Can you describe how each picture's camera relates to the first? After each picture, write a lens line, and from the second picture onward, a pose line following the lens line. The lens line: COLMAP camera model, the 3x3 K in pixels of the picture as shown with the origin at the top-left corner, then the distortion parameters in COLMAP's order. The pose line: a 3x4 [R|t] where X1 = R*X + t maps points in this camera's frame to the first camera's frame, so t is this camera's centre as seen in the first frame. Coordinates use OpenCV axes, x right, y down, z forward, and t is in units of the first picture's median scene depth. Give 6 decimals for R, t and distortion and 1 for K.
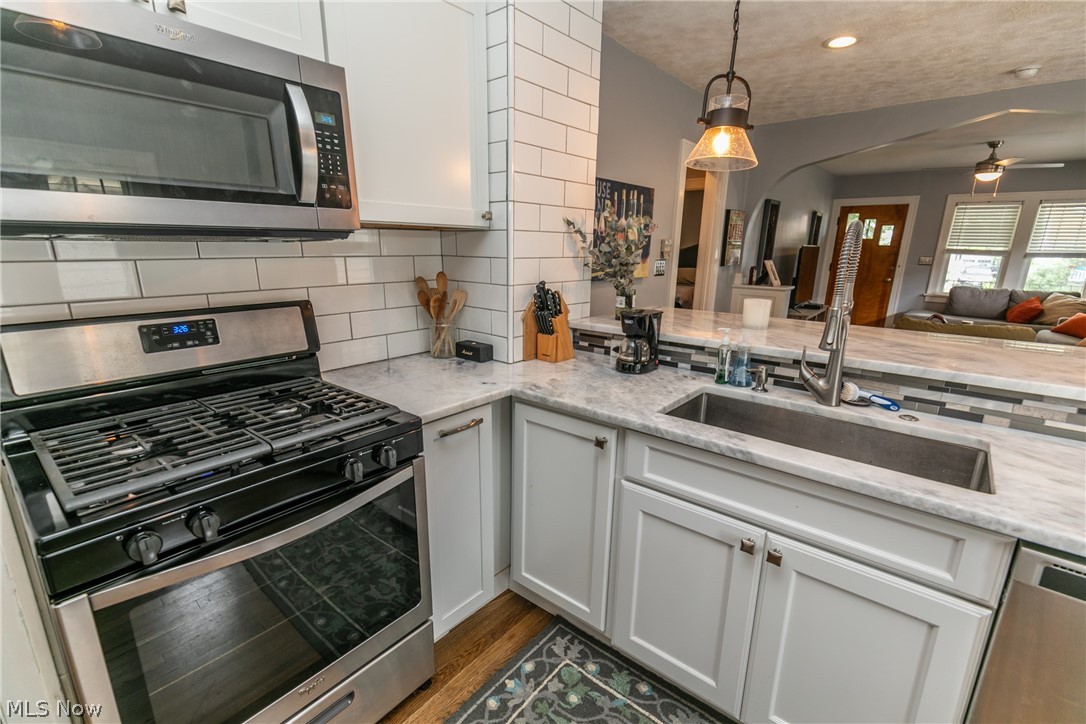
lens RADIAL K [[482.8, 0, 546.2], [0, 482.8, 372.2], [0, 0, 1]] dist [0.005126, -0.001839]
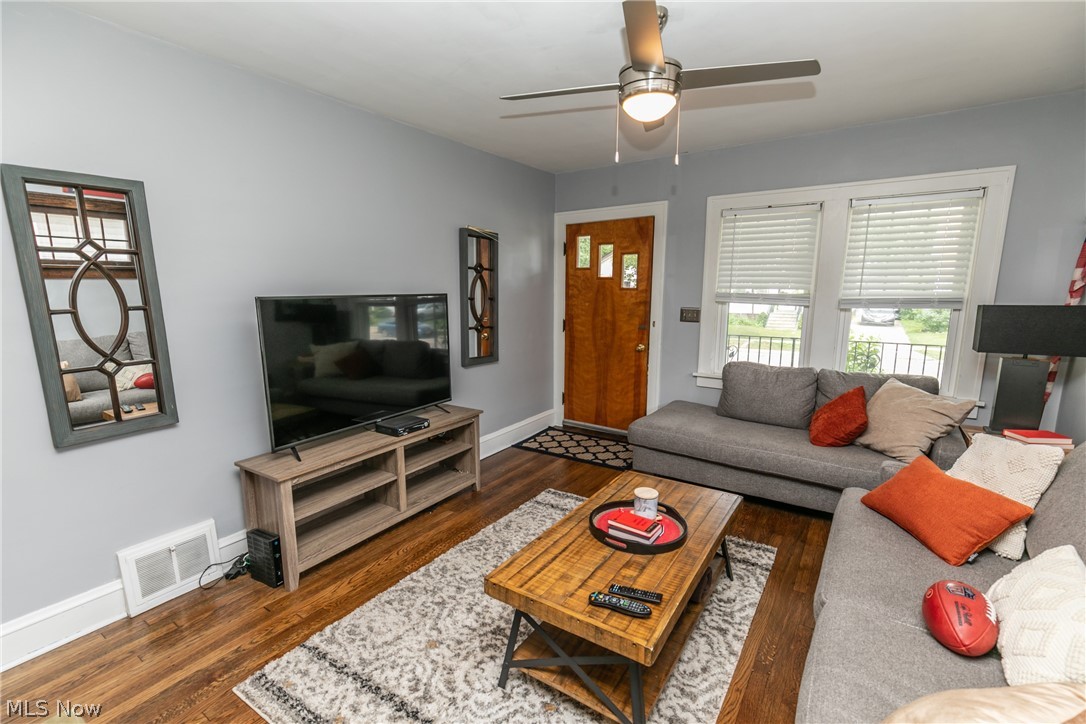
lens RADIAL K [[482.8, 0, 544.7], [0, 482.8, 368.2], [0, 0, 1]] dist [0.005126, -0.001839]
pose [[0.995020, -0.034903, 0.093370, 2.363771], [0.043242, 0.995108, -0.088830, -0.528515], [-0.089812, 0.092425, 0.991661, 1.960223]]
